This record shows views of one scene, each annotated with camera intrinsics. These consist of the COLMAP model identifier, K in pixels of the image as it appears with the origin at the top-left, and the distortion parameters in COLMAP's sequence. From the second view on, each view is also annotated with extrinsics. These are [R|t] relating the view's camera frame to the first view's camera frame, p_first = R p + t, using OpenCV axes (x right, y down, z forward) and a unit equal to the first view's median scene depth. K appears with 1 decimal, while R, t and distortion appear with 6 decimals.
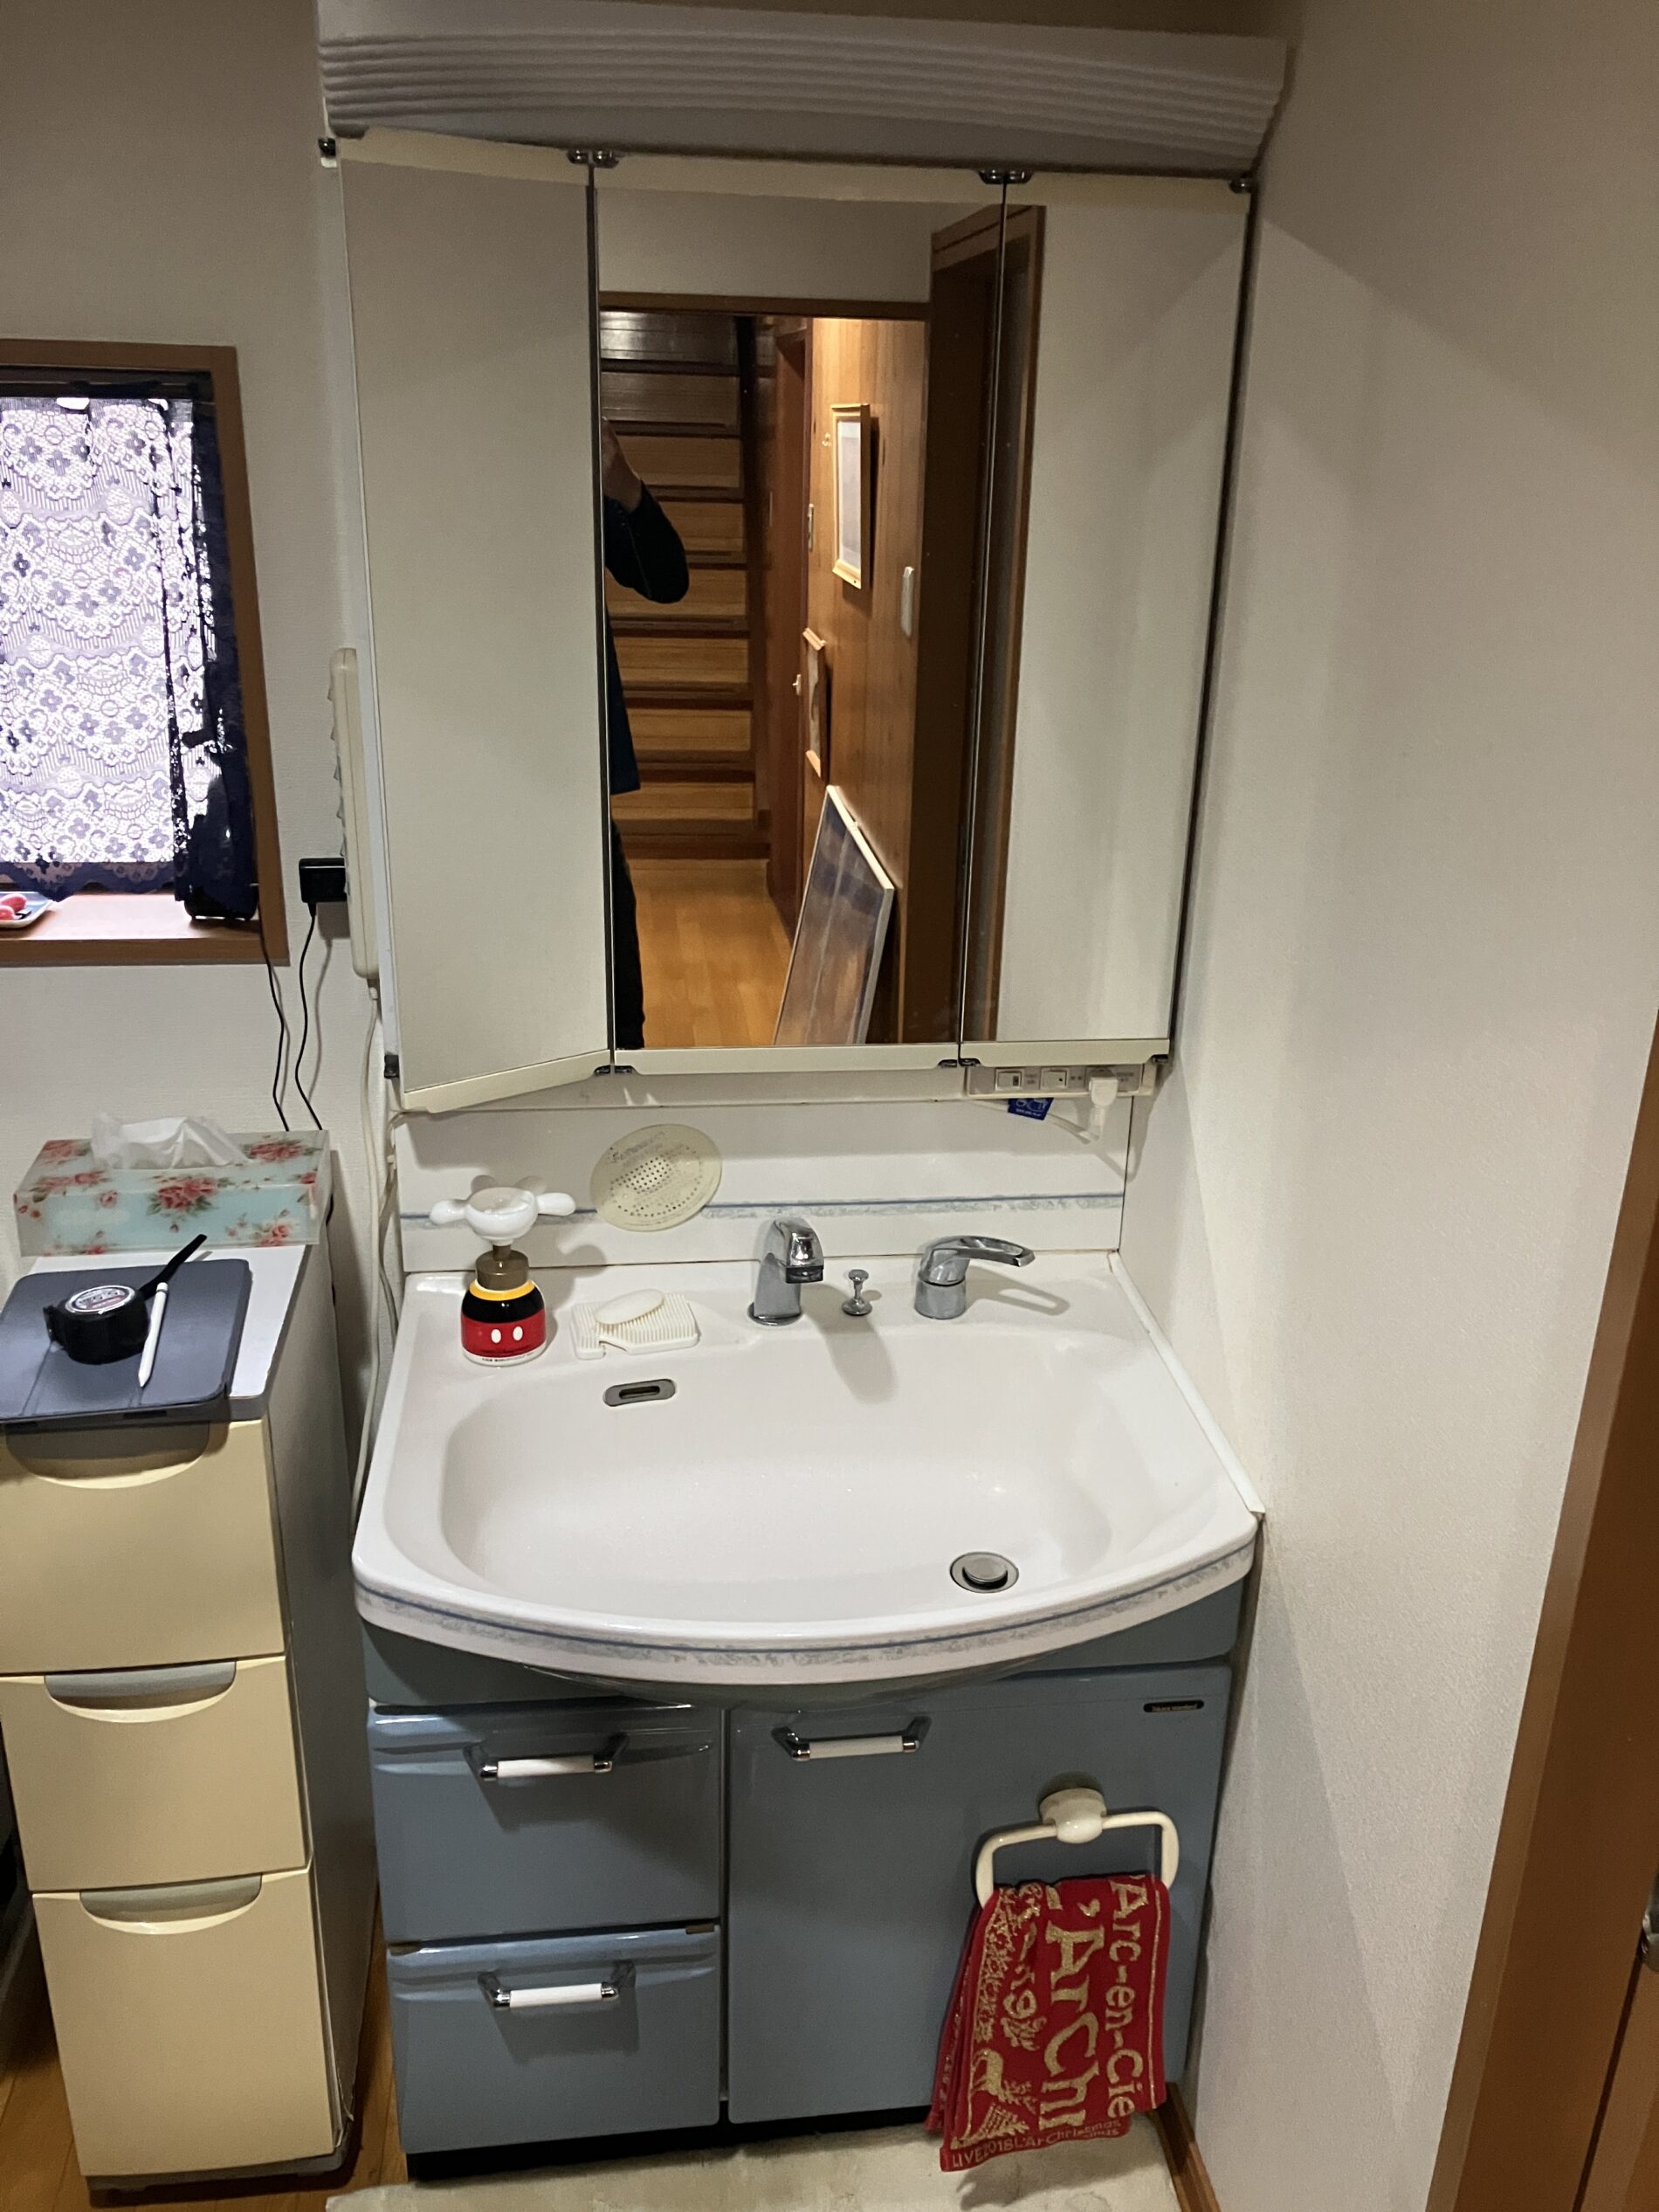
lens RADIAL K [[1865.1, 0, 829.5], [0, 1865.1, 1106.0], [0, 0, 1]] dist [0.032318, 0.005251]
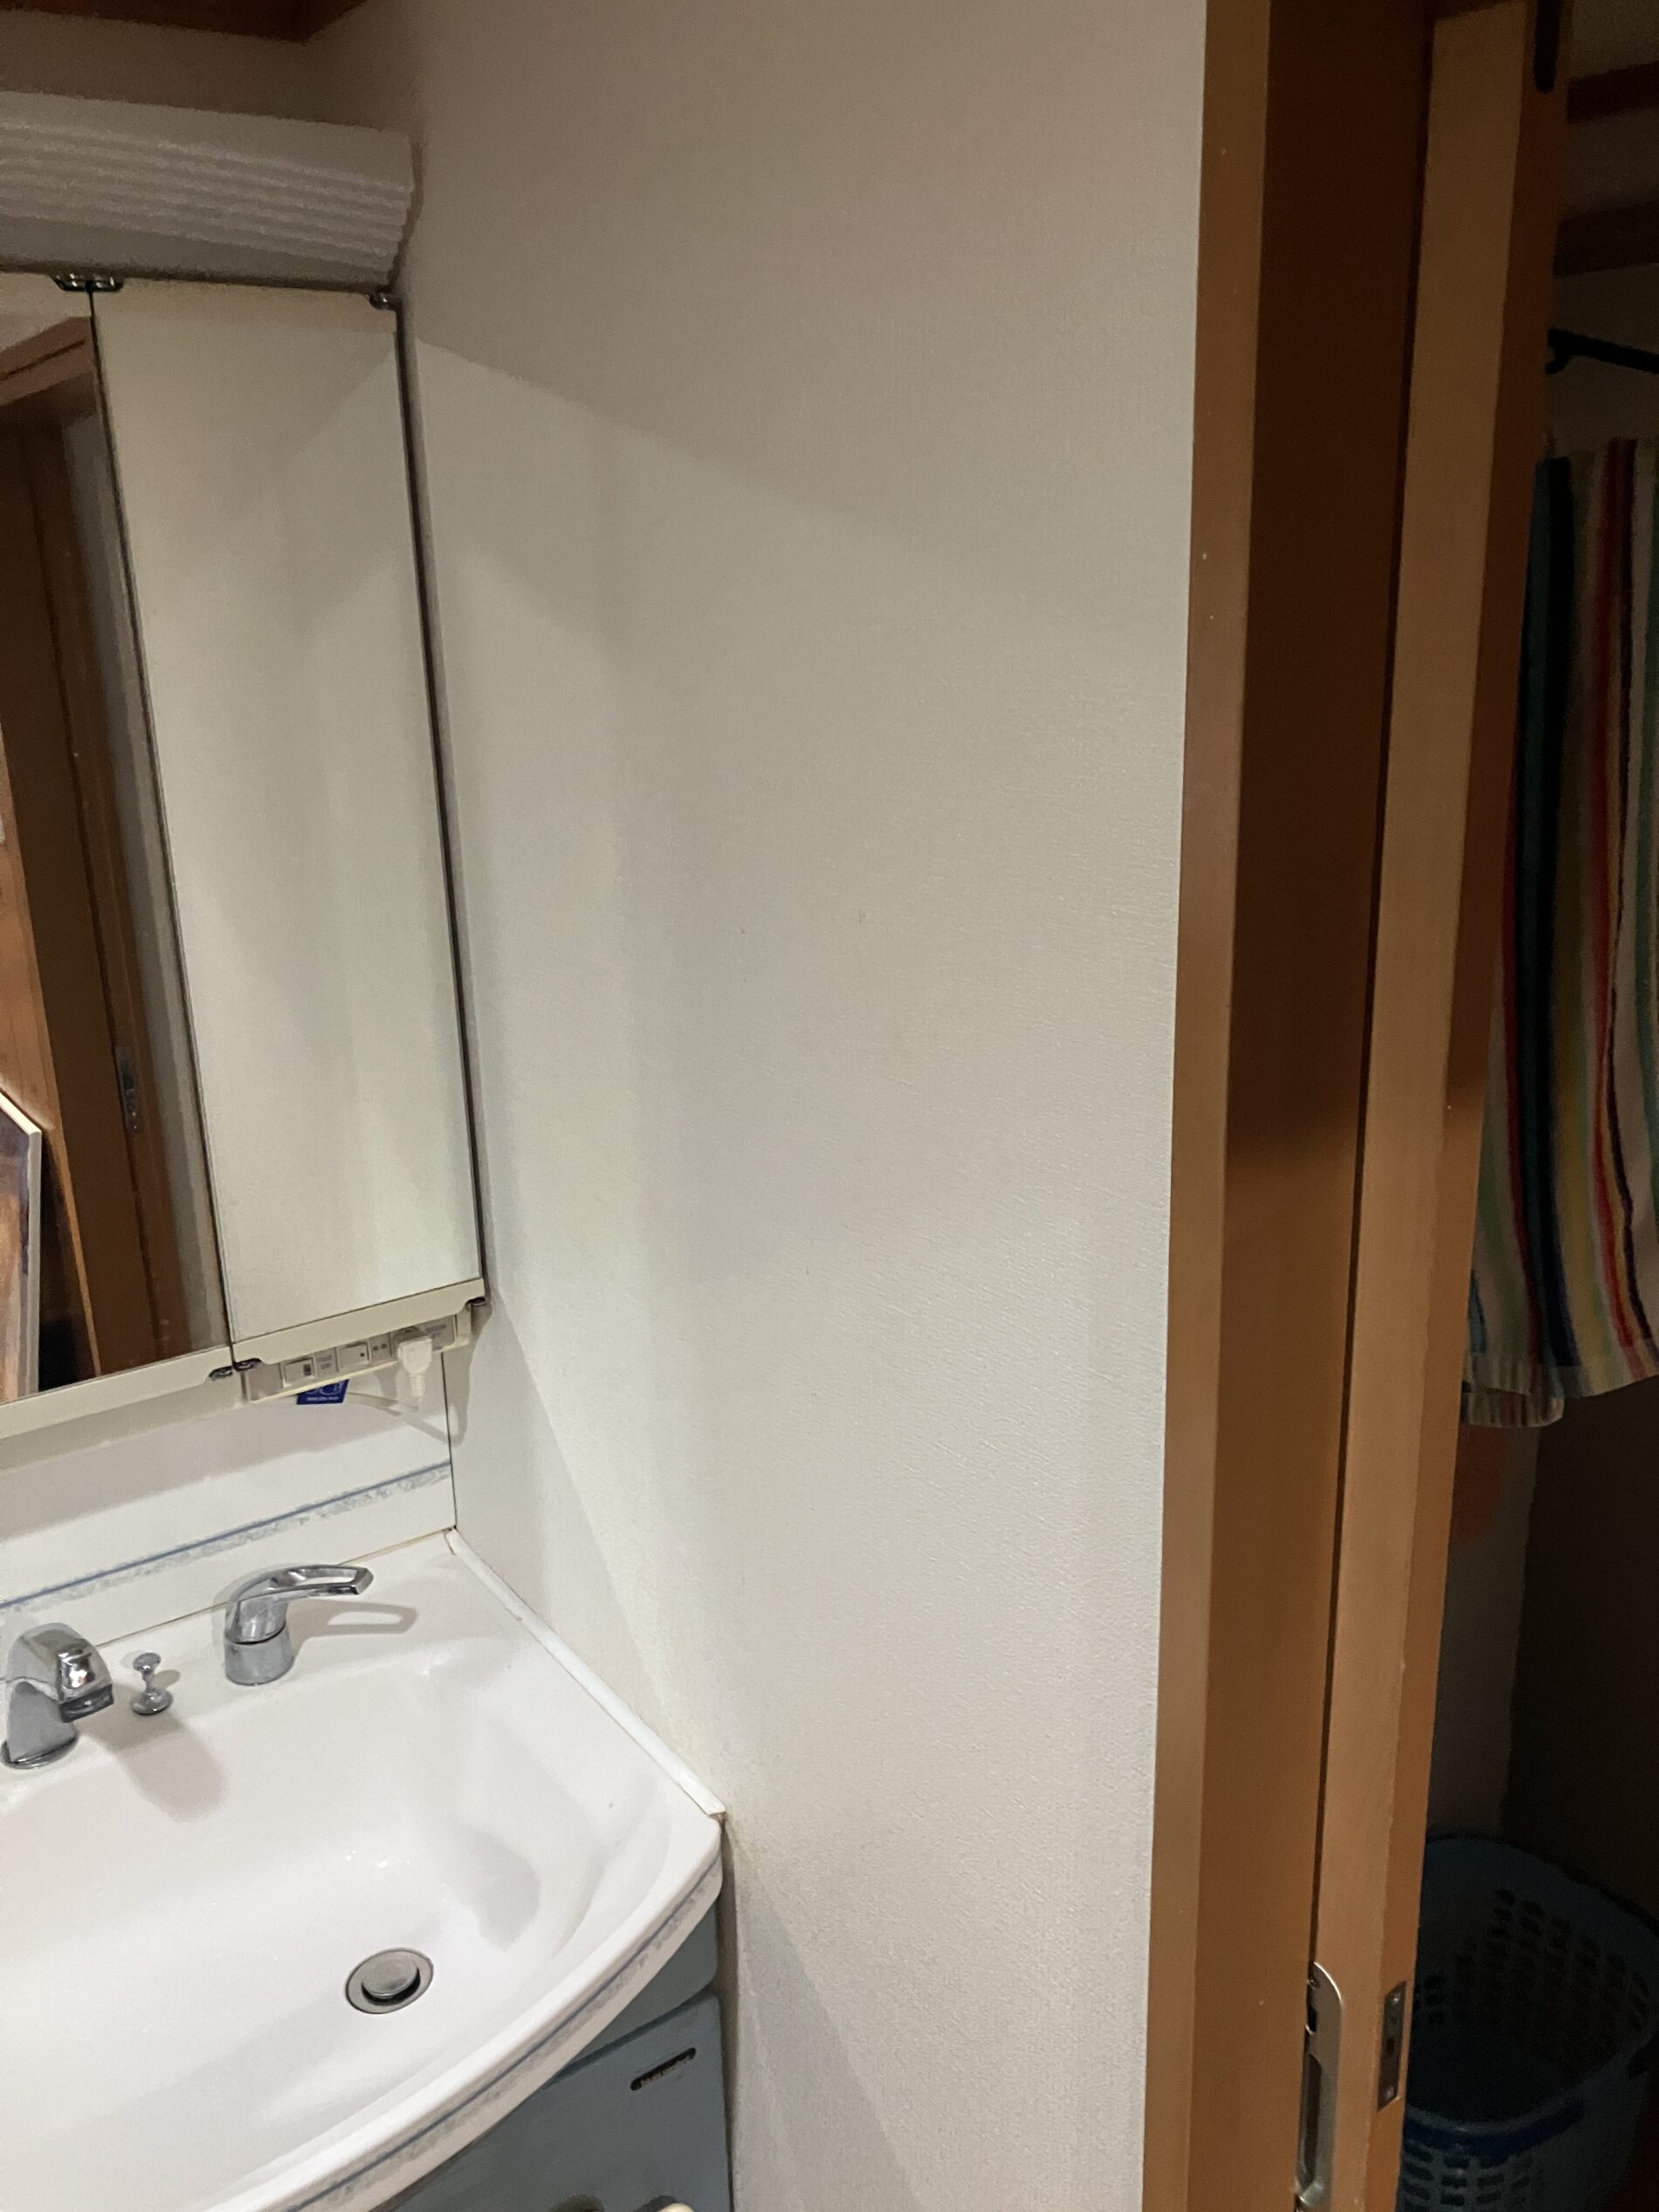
lens RADIAL K [[1812.1, 0, 826.1], [0, 1812.1, 1098.4], [0, 0, 1]] dist [0.000227, 0.003229]
pose [[0.875581, -0.179323, 0.448556, -0.033635], [0.212459, 0.976871, -0.024188, -0.060420], [-0.433843, 0.116478, 0.893428, 0.184190]]
